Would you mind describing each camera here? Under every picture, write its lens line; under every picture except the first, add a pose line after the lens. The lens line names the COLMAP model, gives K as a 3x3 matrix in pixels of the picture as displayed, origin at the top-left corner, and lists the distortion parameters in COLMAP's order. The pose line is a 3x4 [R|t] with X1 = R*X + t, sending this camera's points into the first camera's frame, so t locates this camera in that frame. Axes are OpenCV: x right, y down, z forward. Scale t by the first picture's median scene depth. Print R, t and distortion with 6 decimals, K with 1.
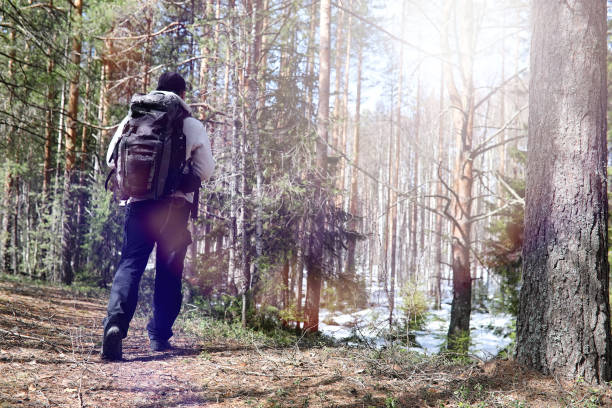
lens RADIAL K [[590.7, 0, 306.0], [0, 590.7, 204.0], [0, 0, 1]] dist [-0.062955, 0.093776]
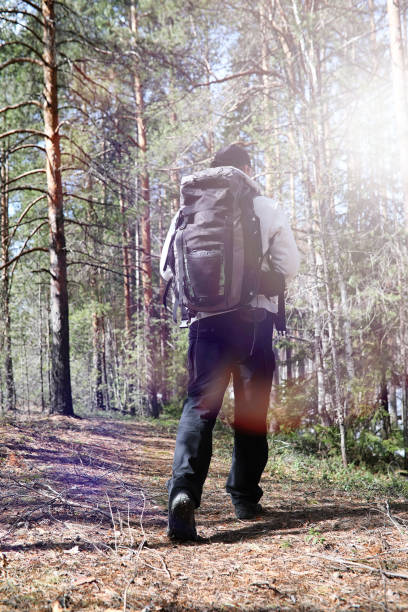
lens RADIAL K [[590.7, 0, 204.0], [0, 590.7, 306.0], [0, 0, 1]] dist [-0.062955, 0.093776]
pose [[0.951116, -0.096054, -0.293517, -0.022093], [0.084999, 0.995114, -0.050224, 0.006906], [0.296908, 0.022820, 0.954633, 0.100869]]
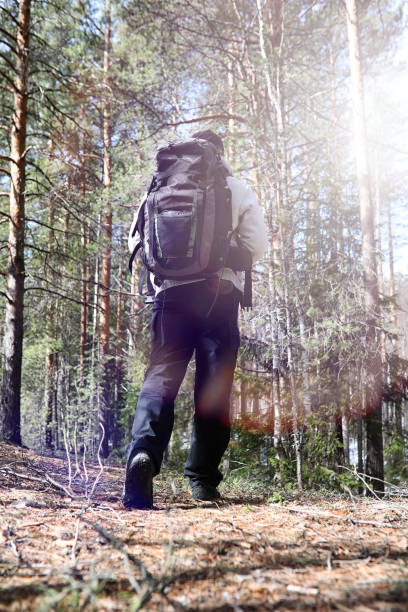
lens RADIAL K [[590.7, 0, 204.0], [0, 590.7, 306.0], [0, 0, 1]] dist [-0.062955, 0.093776]
pose [[0.973723, -0.074926, -0.215060, -0.029944], [0.046991, 0.990110, -0.132190, 0.040203], [0.222837, 0.118610, 0.967613, 0.105377]]
